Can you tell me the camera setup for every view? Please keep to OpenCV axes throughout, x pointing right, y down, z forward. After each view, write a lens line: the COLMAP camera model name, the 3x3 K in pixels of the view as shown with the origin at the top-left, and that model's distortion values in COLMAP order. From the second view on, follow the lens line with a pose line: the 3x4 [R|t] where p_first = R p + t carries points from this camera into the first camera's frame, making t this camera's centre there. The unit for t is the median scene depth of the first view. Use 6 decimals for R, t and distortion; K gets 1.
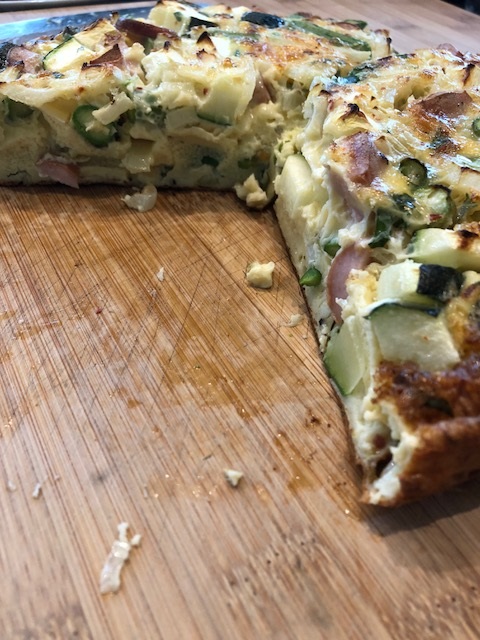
lens RADIAL K [[554.4, 0, 242.3], [0, 554.4, 339.3], [0, 0, 1]] dist [-0.006051, -0.001636]
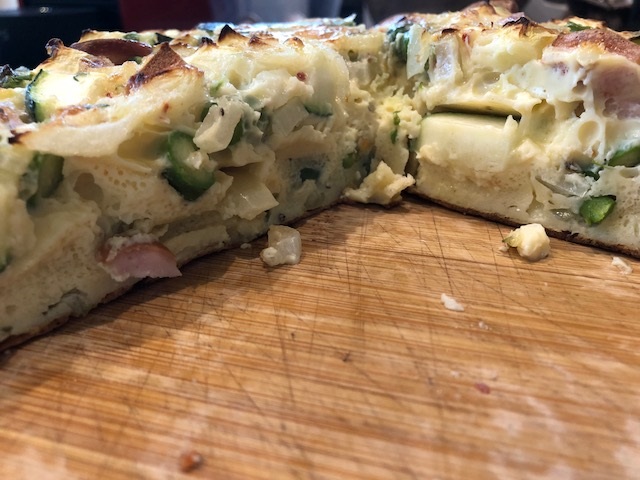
lens RADIAL K [[554.4, 0, 320.0], [0, 554.4, 240.0], [0, 0, 1]] dist [-0.006051, -0.001636]
pose [[0.720540, -0.373006, 0.584541, -0.529787], [0.537860, 0.832693, -0.131641, -0.155164], [-0.437641, 0.409254, 0.800614, 0.474985]]
